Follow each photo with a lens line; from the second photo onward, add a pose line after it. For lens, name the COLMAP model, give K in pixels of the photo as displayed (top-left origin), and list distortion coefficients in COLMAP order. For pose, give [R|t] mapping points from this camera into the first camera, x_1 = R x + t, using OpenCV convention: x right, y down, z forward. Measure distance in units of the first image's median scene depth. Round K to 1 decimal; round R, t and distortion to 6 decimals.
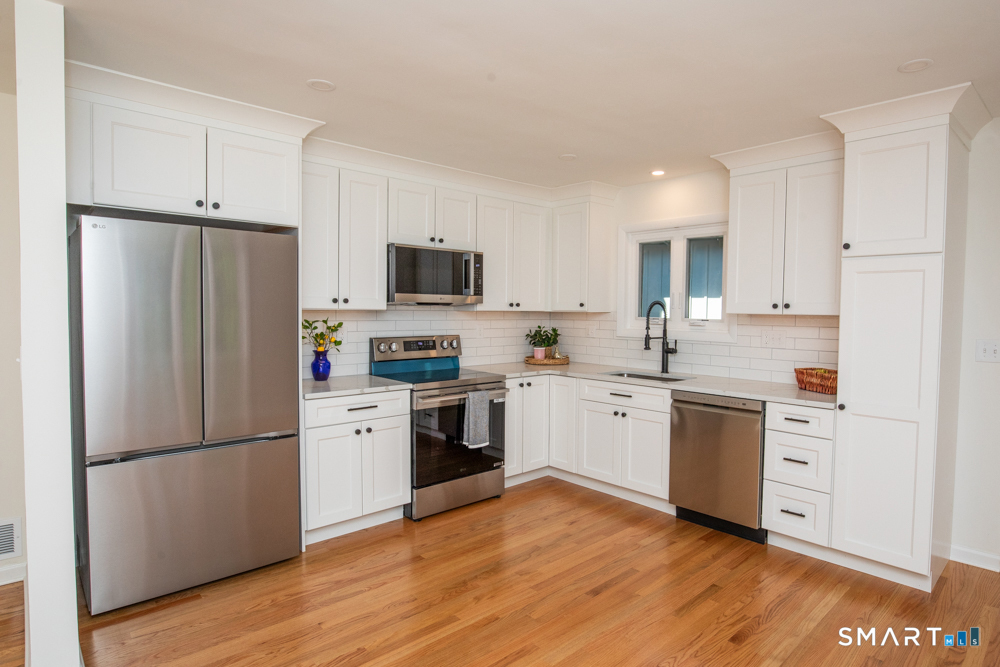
lens RADIAL K [[547.7, 0, 500.0], [0, 547.7, 333.5], [0, 0, 1]] dist [-0.002029, -0.001122]
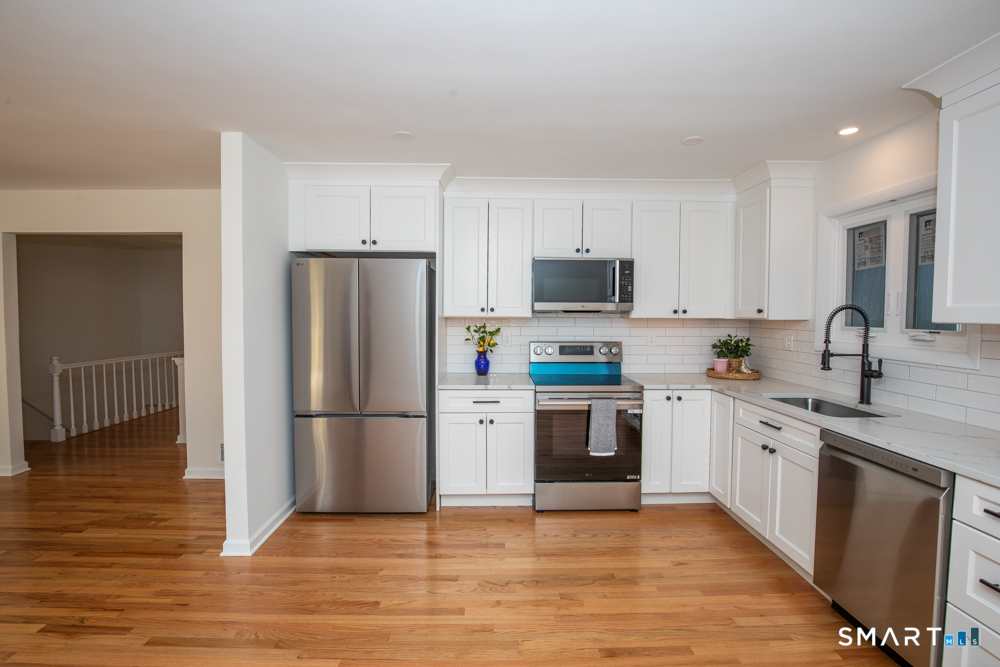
lens RADIAL K [[447.1, 0, 500.0], [0, 447.1, 333.5], [0, 0, 1]] dist [-0.026281, 0.005863]
pose [[0.758294, 0.022049, -0.651540, 0.325219], [-0.025701, 0.999662, 0.003917, -0.011274], [0.651406, 0.013774, 0.758604, 0.251878]]
